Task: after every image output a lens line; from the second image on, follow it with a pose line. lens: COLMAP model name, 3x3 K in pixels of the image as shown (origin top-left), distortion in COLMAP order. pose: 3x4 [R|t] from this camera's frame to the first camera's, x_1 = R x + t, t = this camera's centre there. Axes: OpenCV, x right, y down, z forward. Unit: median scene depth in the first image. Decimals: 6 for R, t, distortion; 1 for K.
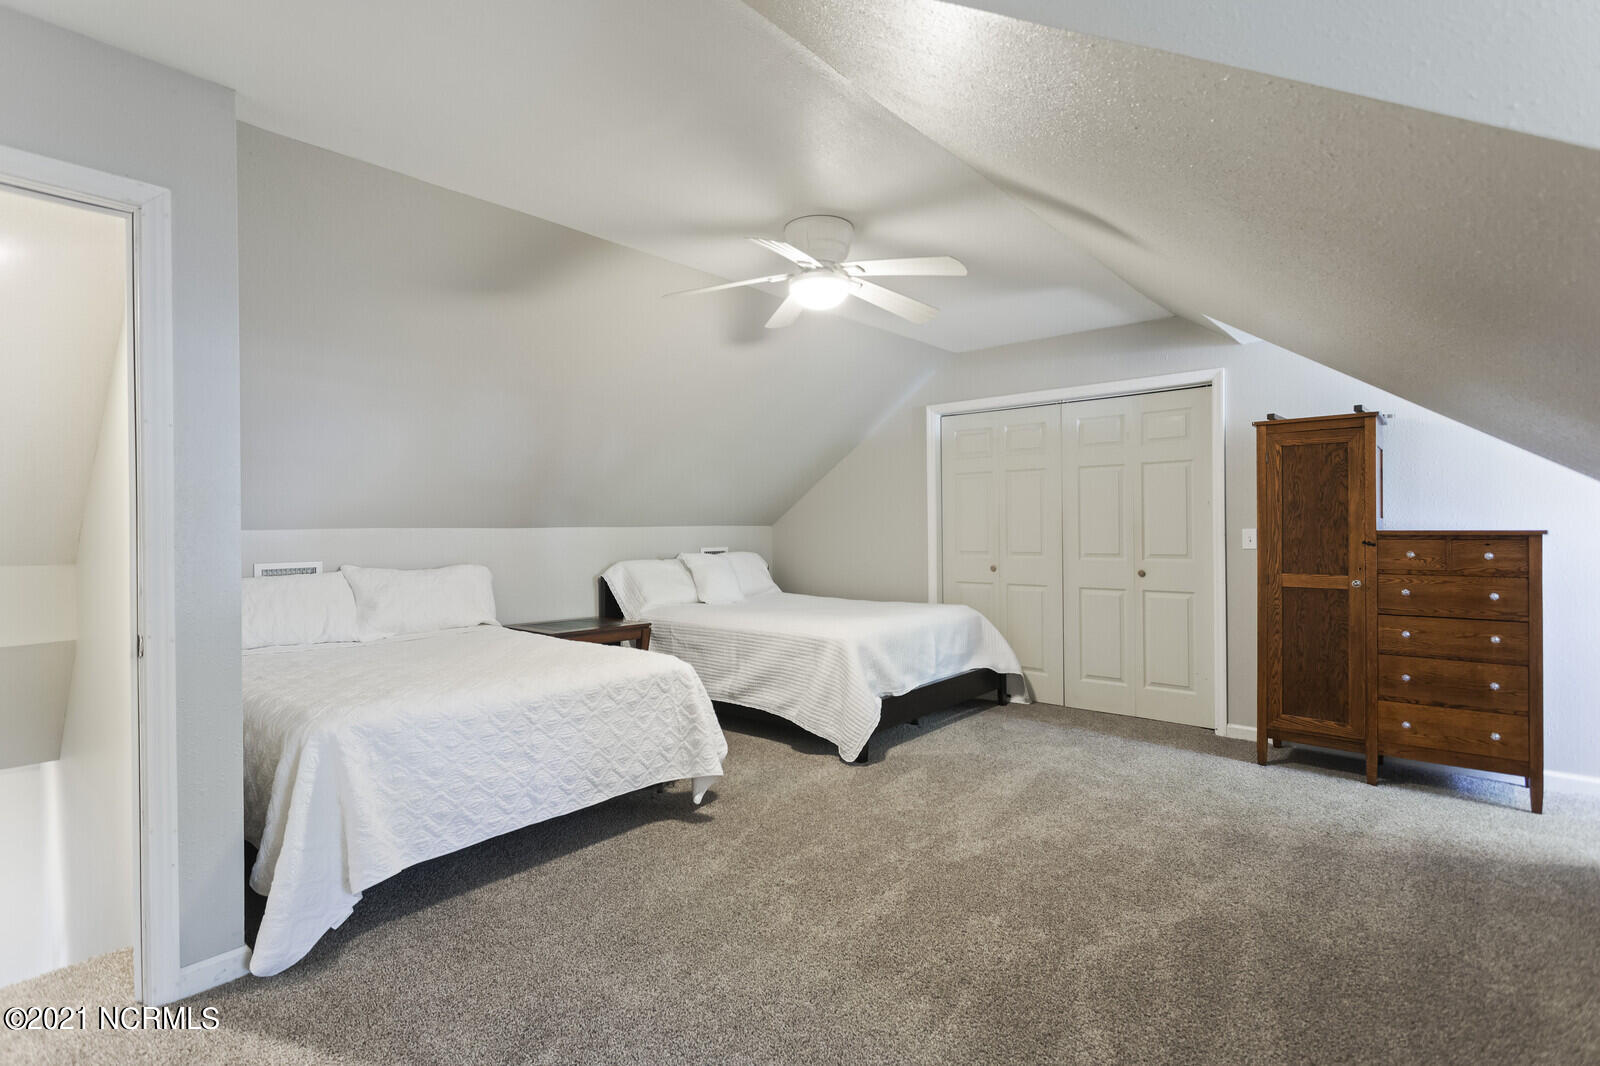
lens RADIAL K [[756.0, 0, 799.9], [0, 756.0, 526.1], [0, 0, 1]] dist [0.001282, 0.000217]
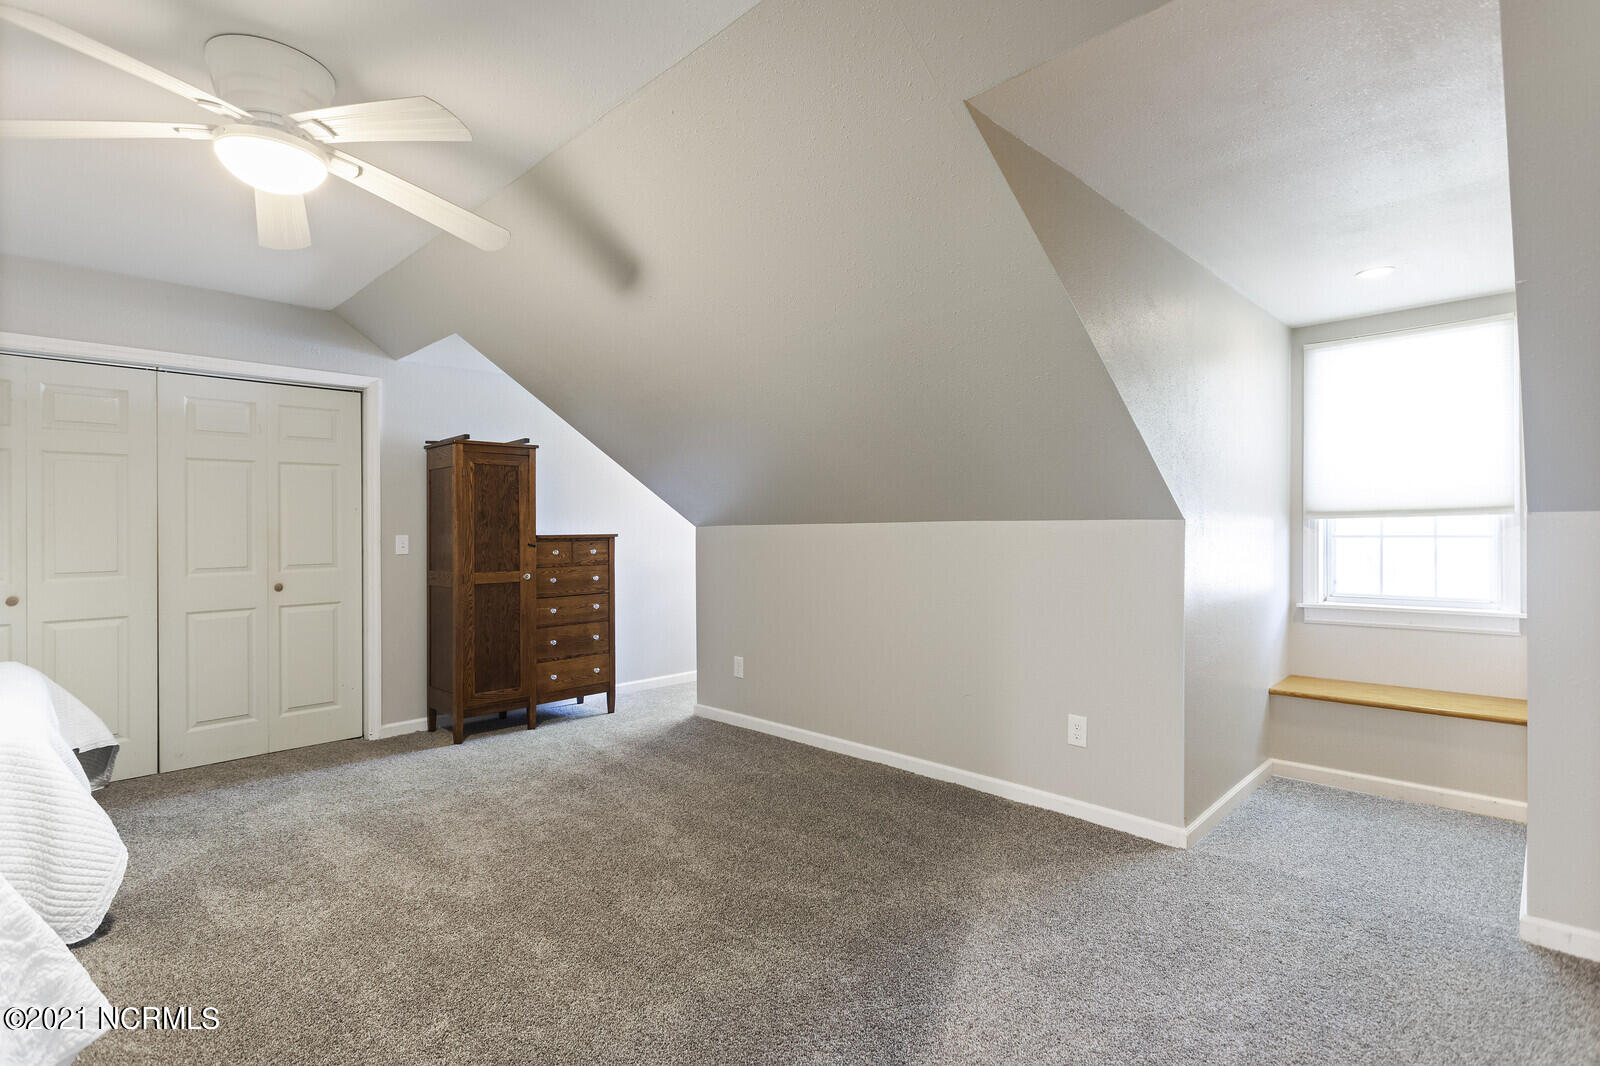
lens RADIAL K [[756.0, 0, 799.9], [0, 756.0, 526.1], [0, 0, 1]] dist [0.001282, 0.000217]
pose [[0.062407, 0.009175, 0.998009, -0.536966], [0.006939, 0.999930, -0.009627, 0.005847], [-0.998027, 0.007526, 0.062339, 0.464666]]
